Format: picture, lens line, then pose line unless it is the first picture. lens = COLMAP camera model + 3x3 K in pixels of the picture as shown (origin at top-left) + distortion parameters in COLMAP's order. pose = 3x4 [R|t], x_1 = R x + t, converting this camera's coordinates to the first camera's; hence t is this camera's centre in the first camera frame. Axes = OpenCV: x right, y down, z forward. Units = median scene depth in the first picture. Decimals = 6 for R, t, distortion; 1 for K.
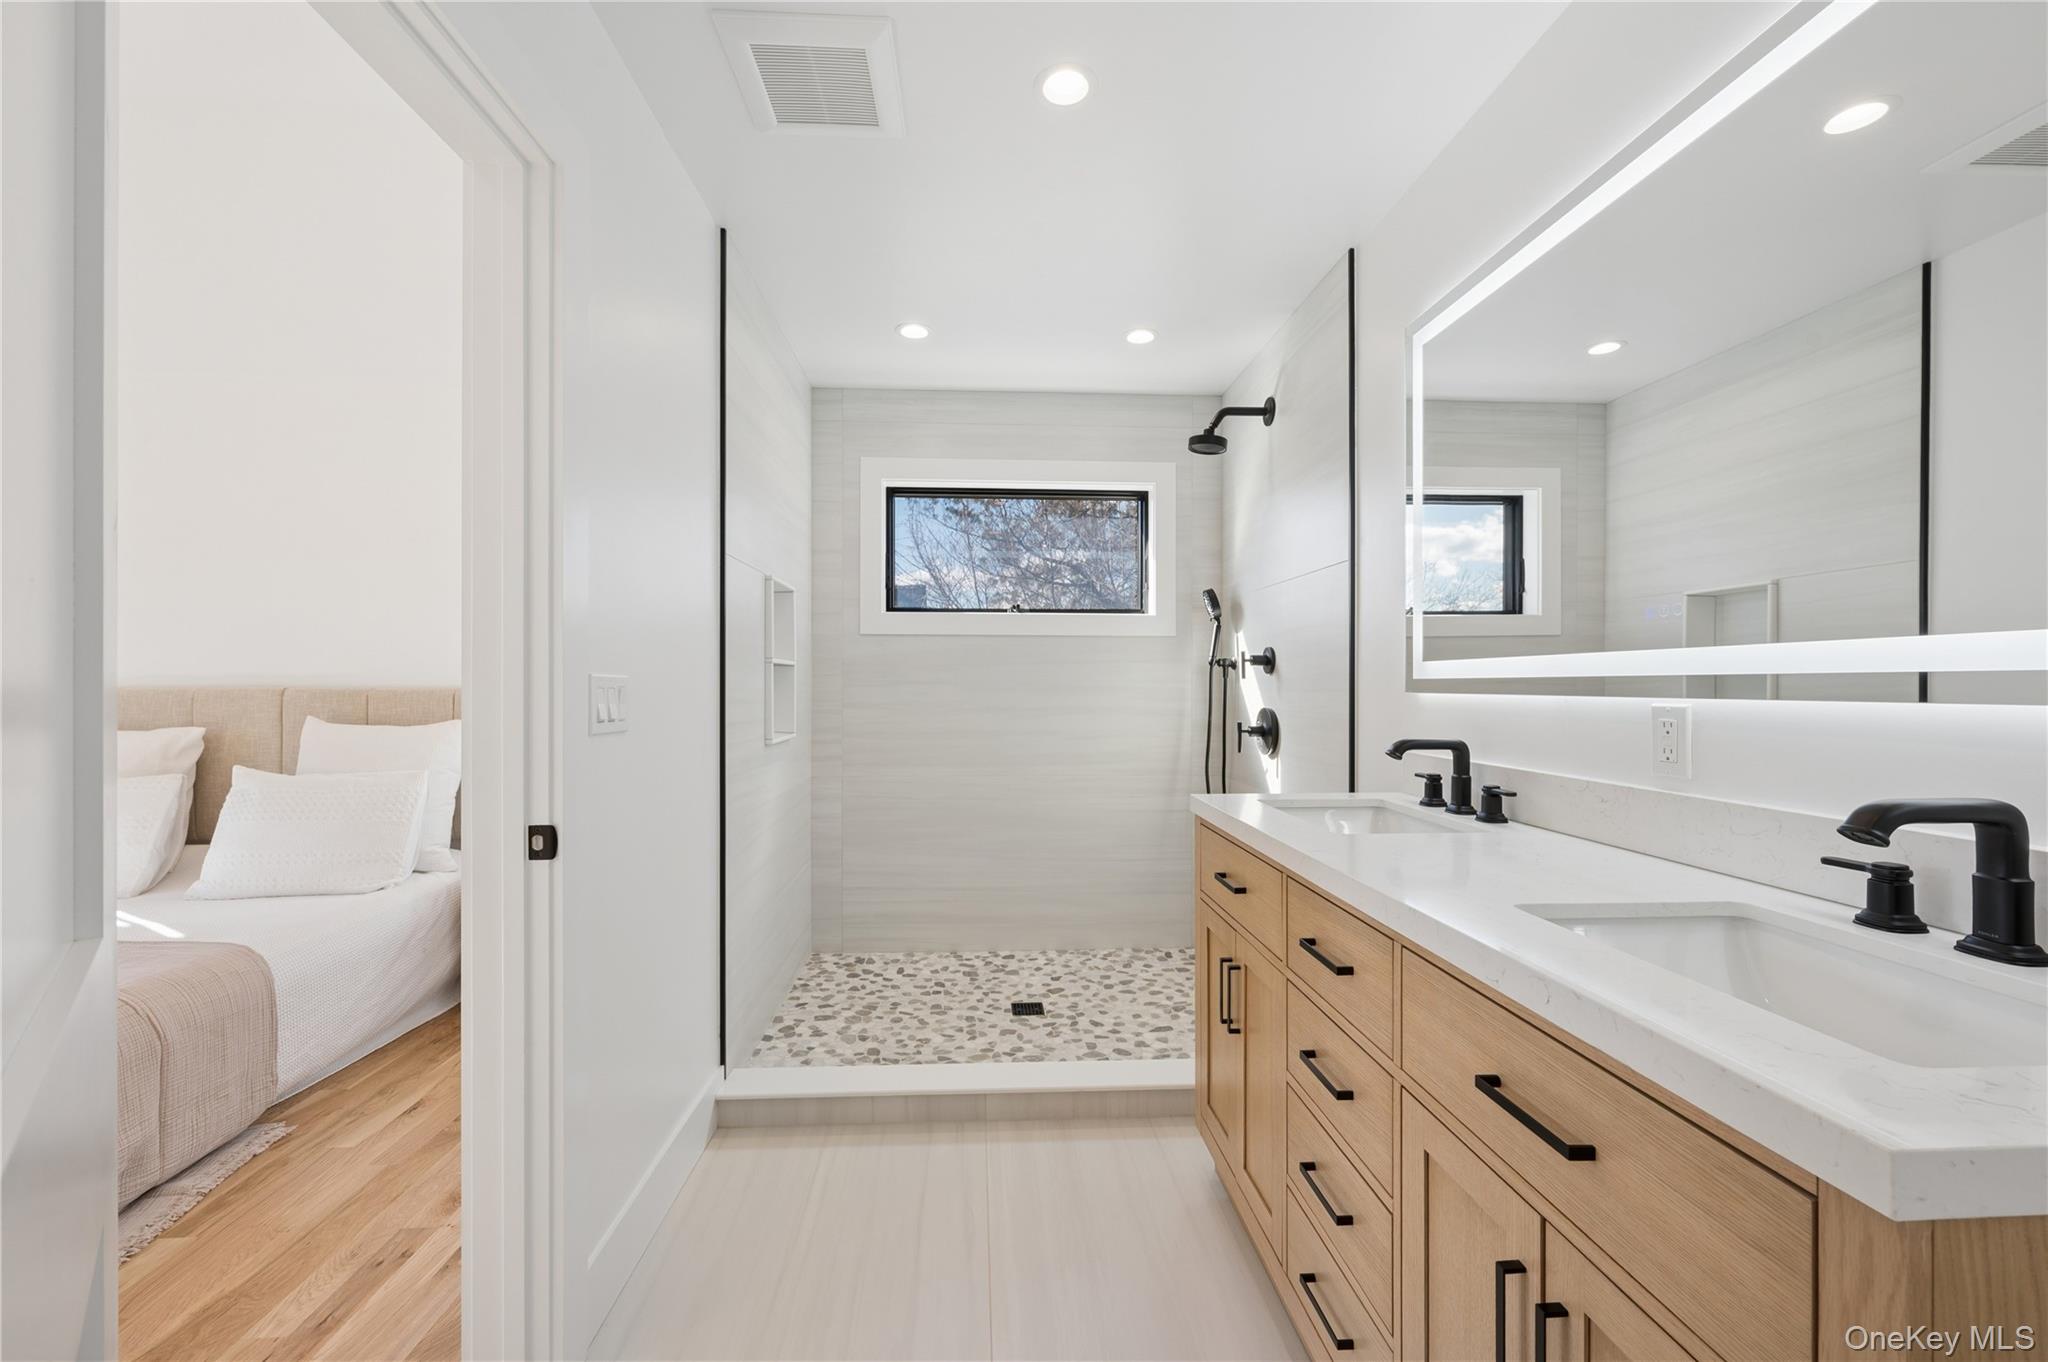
lens RADIAL K [[816.2, 0, 1038.3], [0, 816.2, 676.2], [0, 0, 1]] dist [-0.003028, 0.000105]
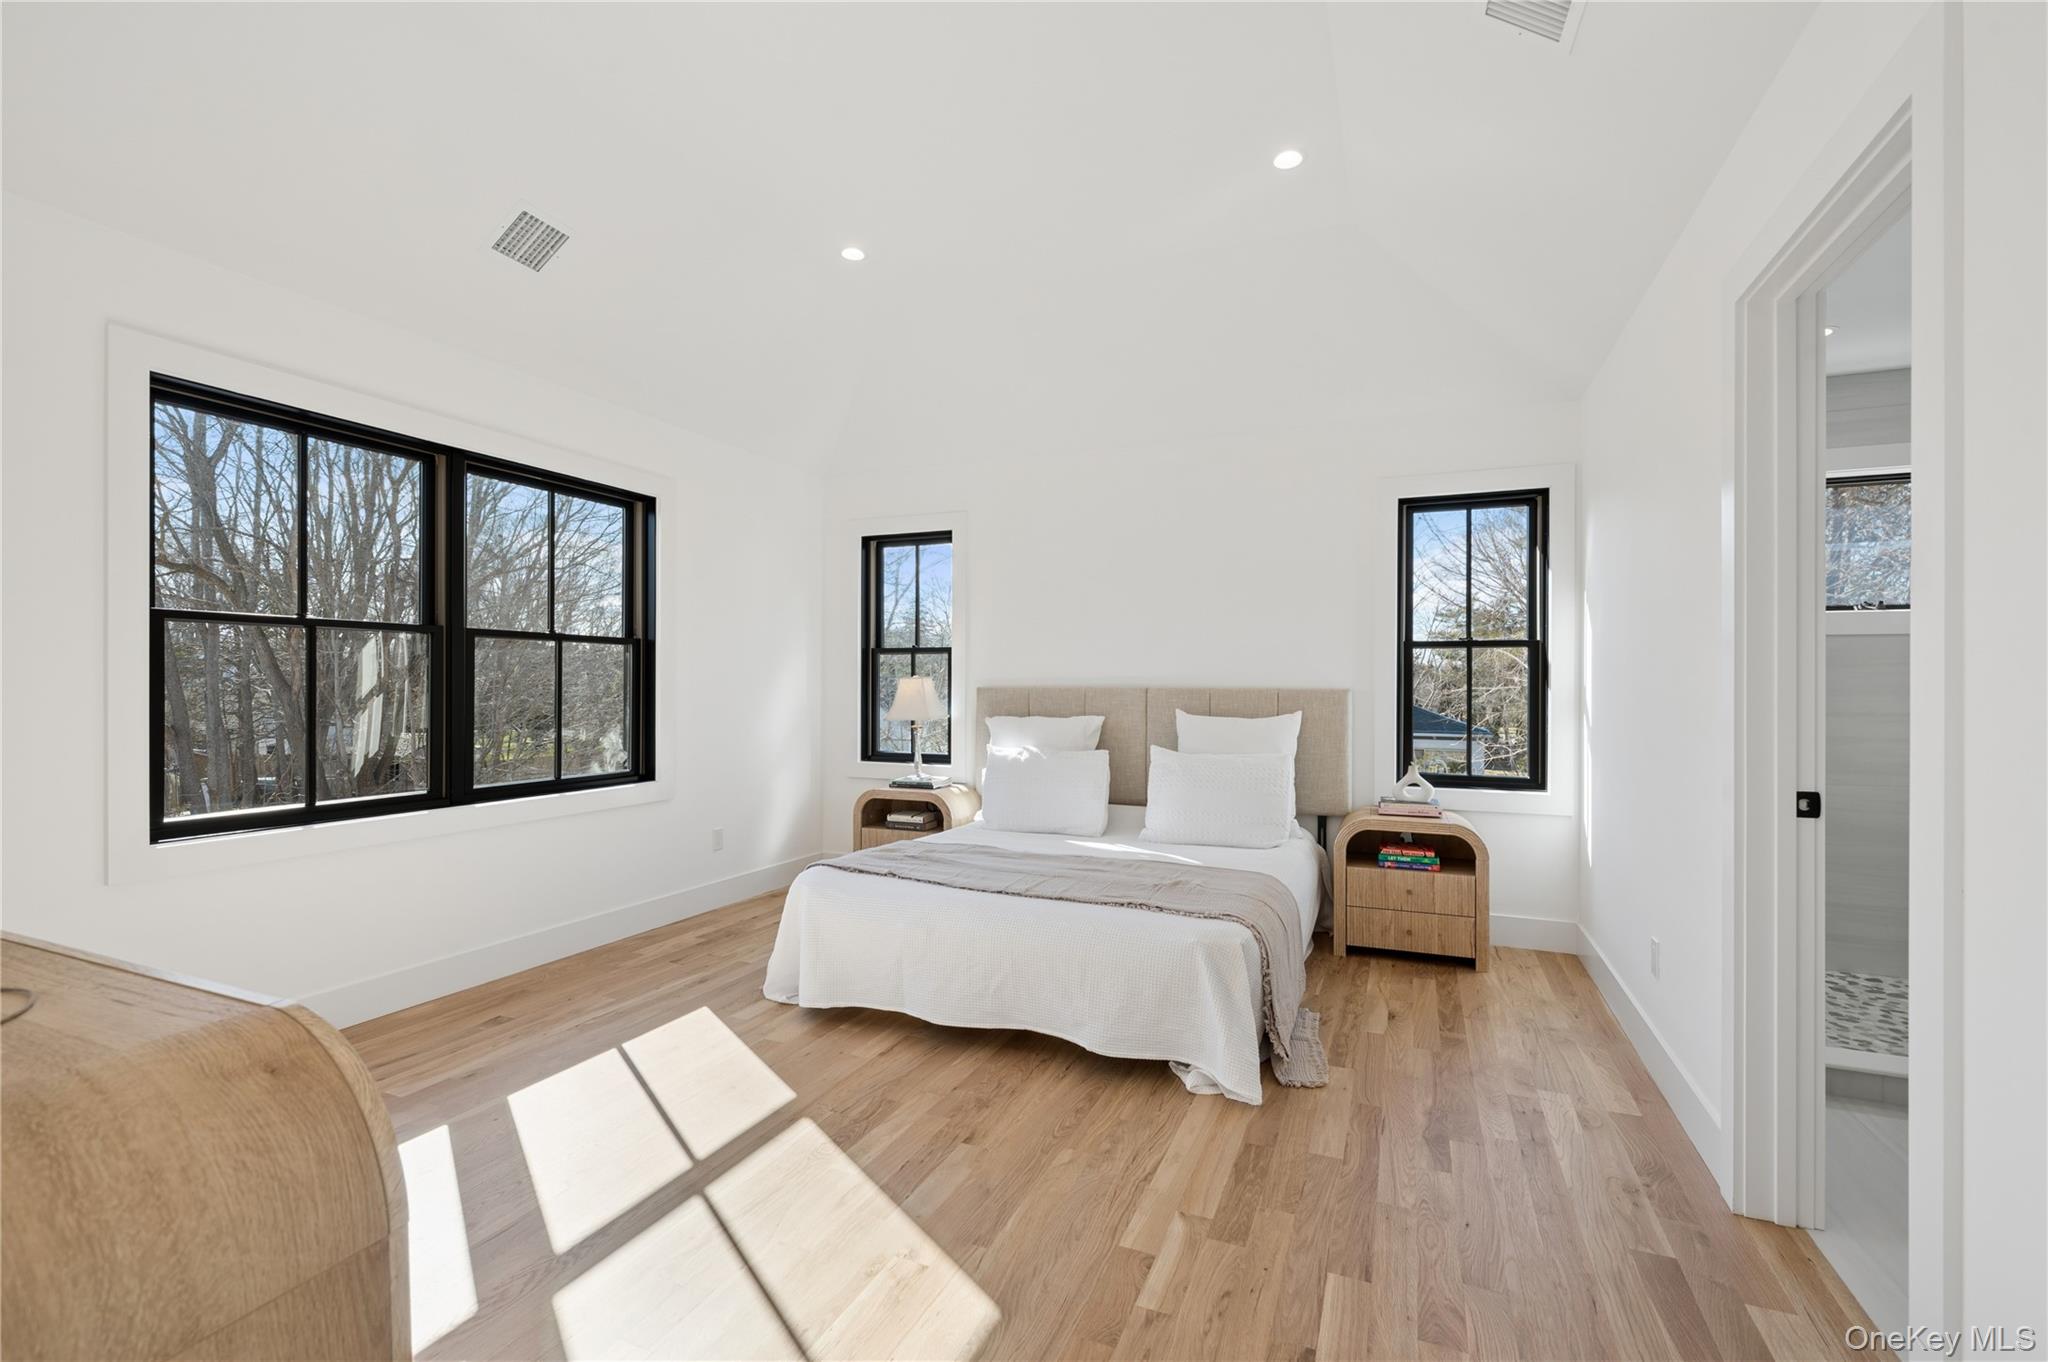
lens RADIAL K [[902.5, 0, 1040.7], [0, 902.5, 673.8], [0, 0, 1]] dist [0.001286, -0.000017]
pose [[0.896113, 0.000595, -0.443826, -0.513294], [-0.002814, 0.999987, -0.004341, -0.000028], [0.443818, 0.005139, 0.896102, -0.419859]]
